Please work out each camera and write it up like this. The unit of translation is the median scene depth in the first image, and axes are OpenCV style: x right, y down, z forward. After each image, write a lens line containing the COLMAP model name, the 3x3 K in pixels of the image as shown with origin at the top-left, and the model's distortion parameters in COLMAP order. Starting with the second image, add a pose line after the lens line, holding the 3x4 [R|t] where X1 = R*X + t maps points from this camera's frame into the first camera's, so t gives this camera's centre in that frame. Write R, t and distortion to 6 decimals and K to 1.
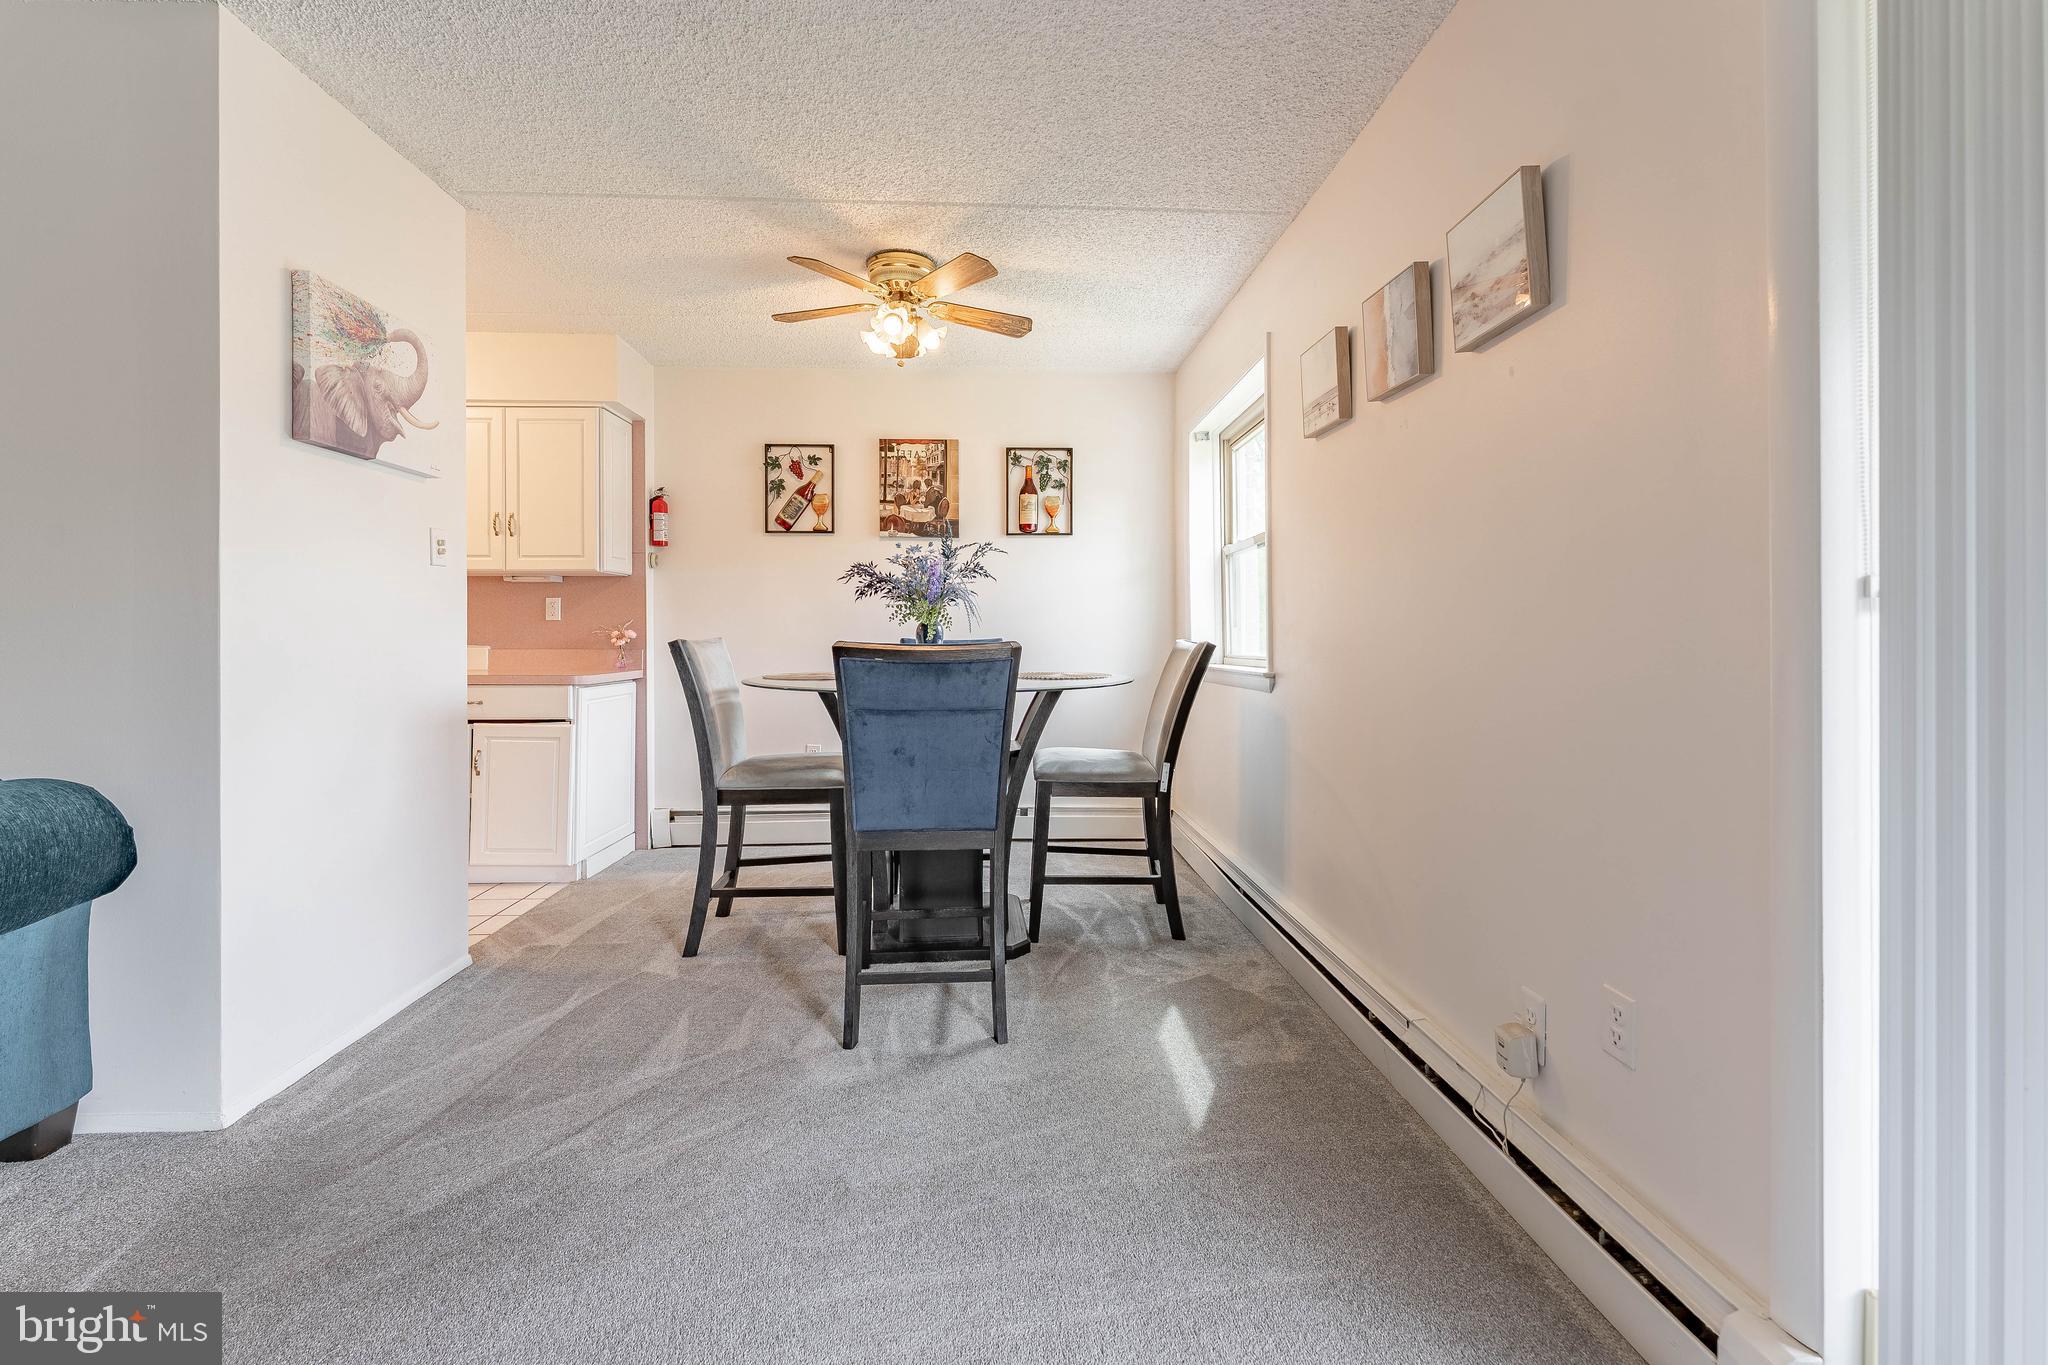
lens RADIAL K [[841.6, 0, 1031.5], [0, 841.6, 630.0], [0, 0, 1]] dist [-0.001446, -0.000623]
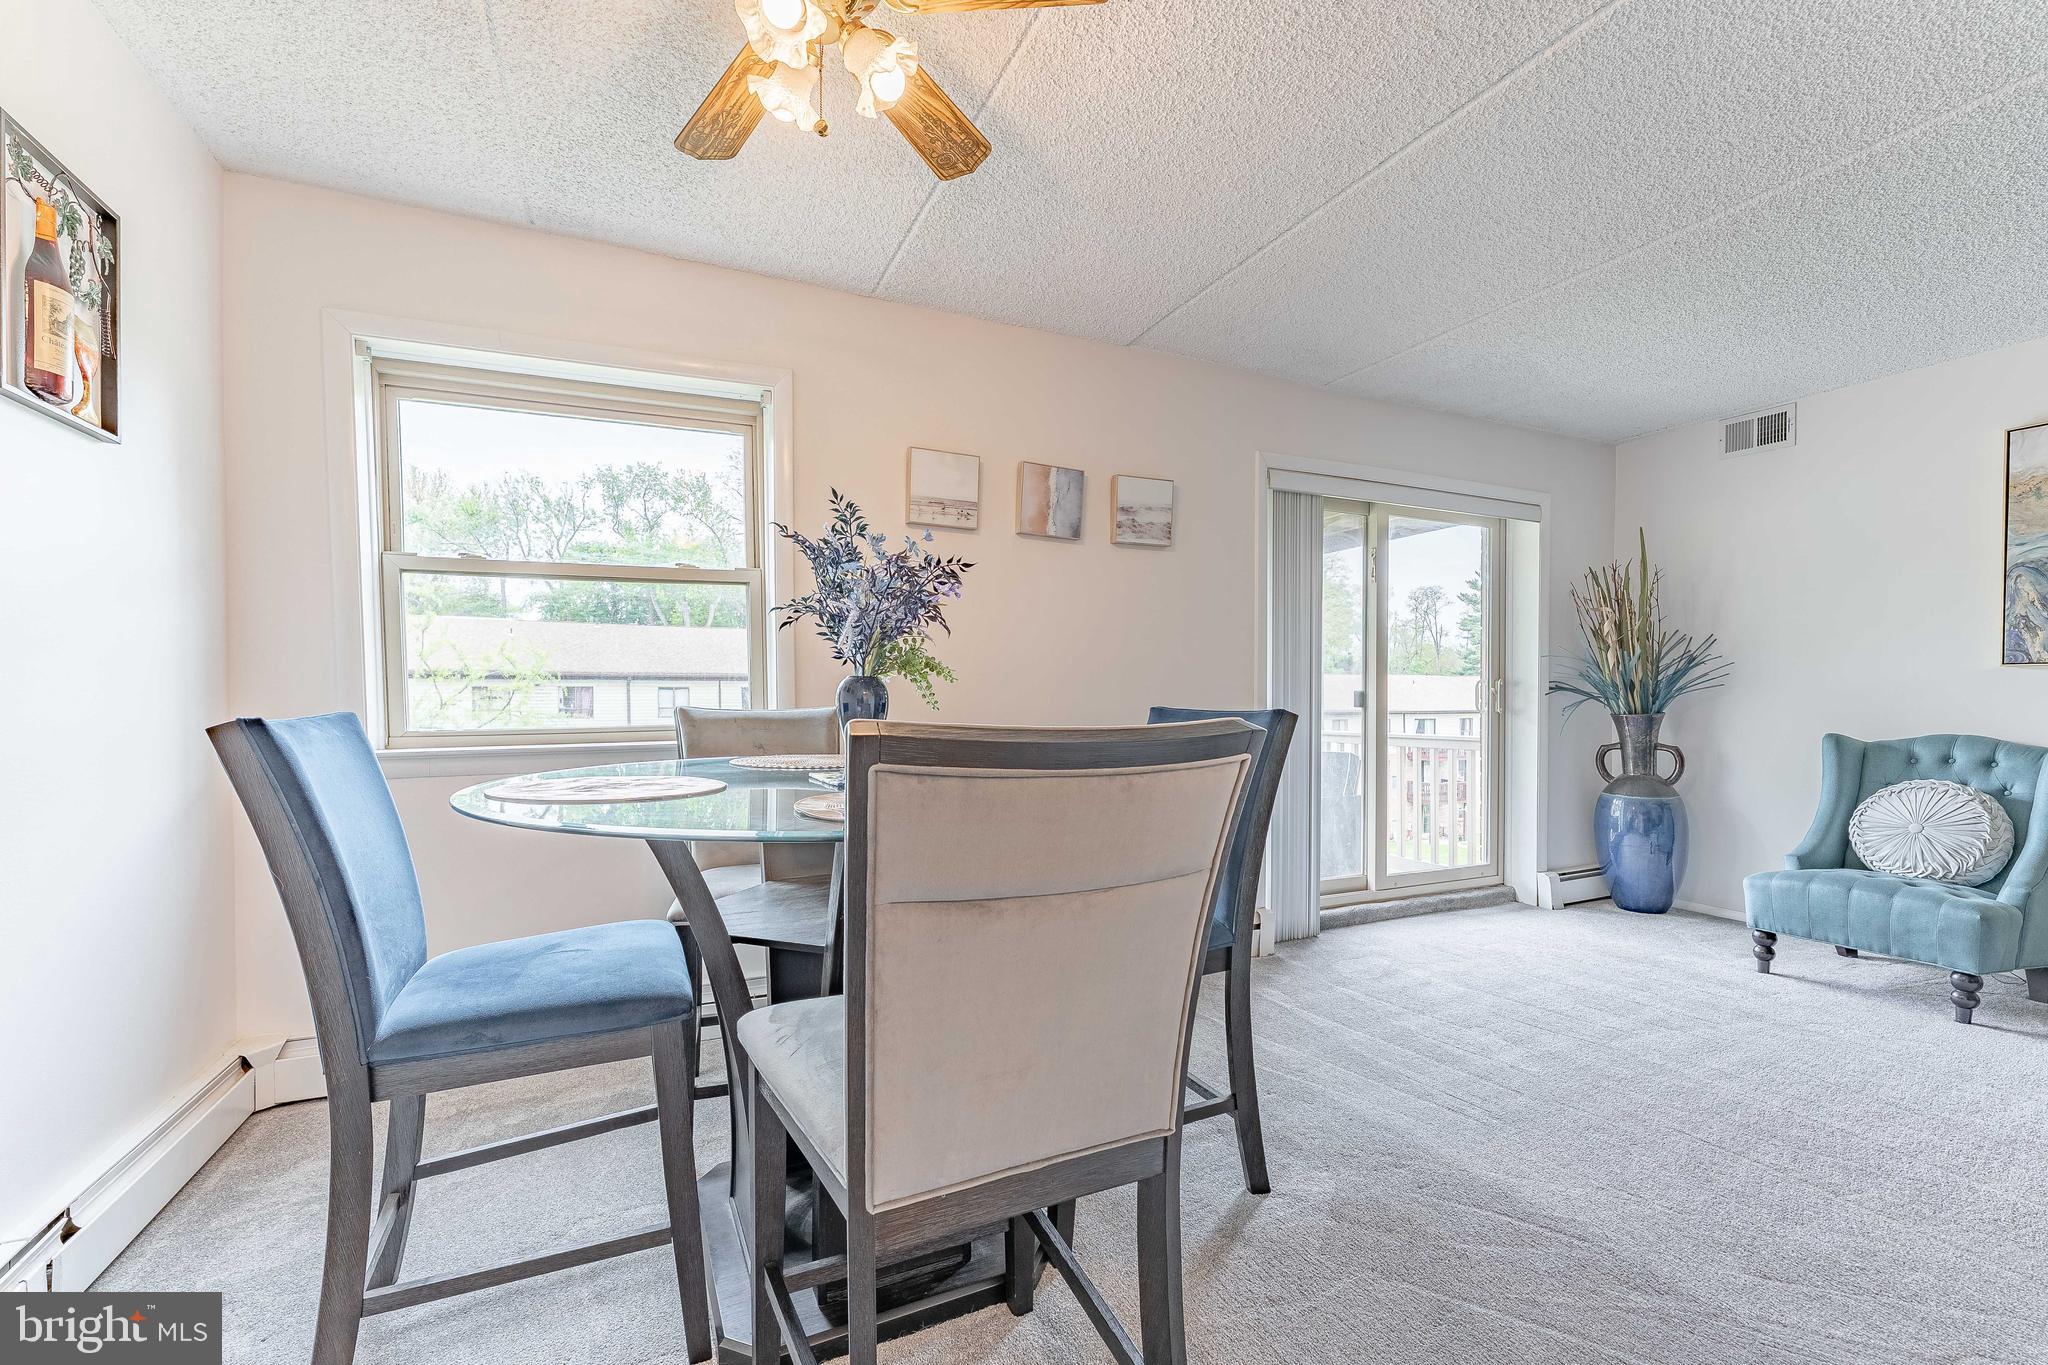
lens RADIAL K [[824.0, 0, 991.7], [0, 824.0, 696.3], [0, 0, 1]] dist [-0.001482, -0.000101]
pose [[-0.344672, -0.001775, 0.938722, -0.496184], [-0.003057, 0.999995, 0.000769, 0.000004], [-0.938718, -0.002604, -0.344675, 0.865327]]
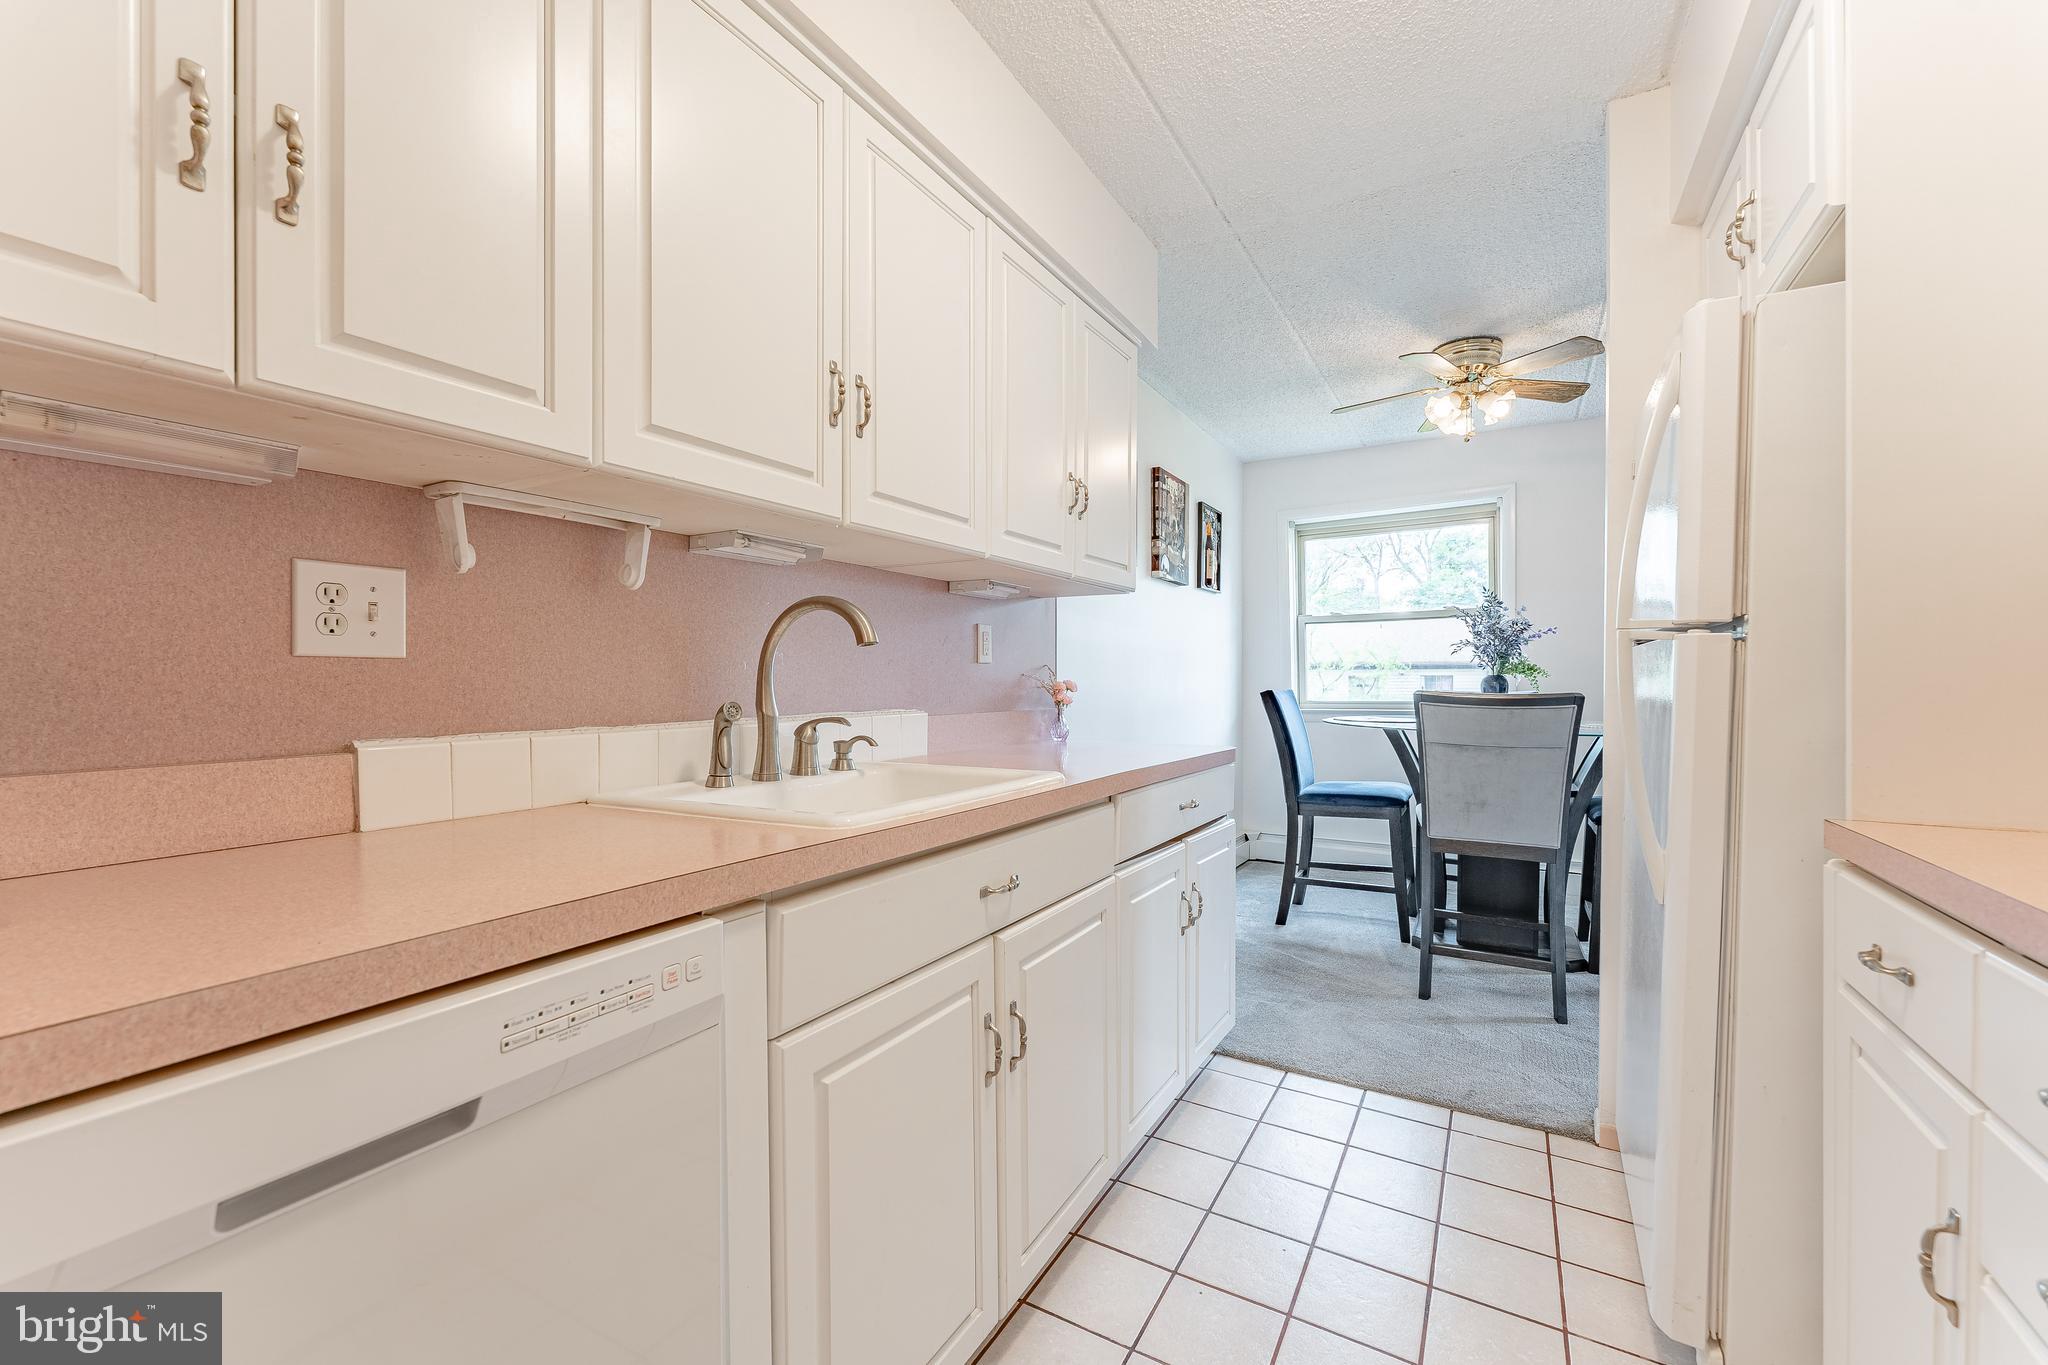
lens RADIAL K [[821.1, 0, 1025.1], [0, 821.1, 678.6], [0, 0, 1]] dist [0.000370, -0.000858]
pose [[0.555358, 0.005057, 0.831596, -1.109503], [-0.006509, 0.999977, -0.001734, -0.000197], [-0.831586, -0.004450, 0.555378, 0.710575]]
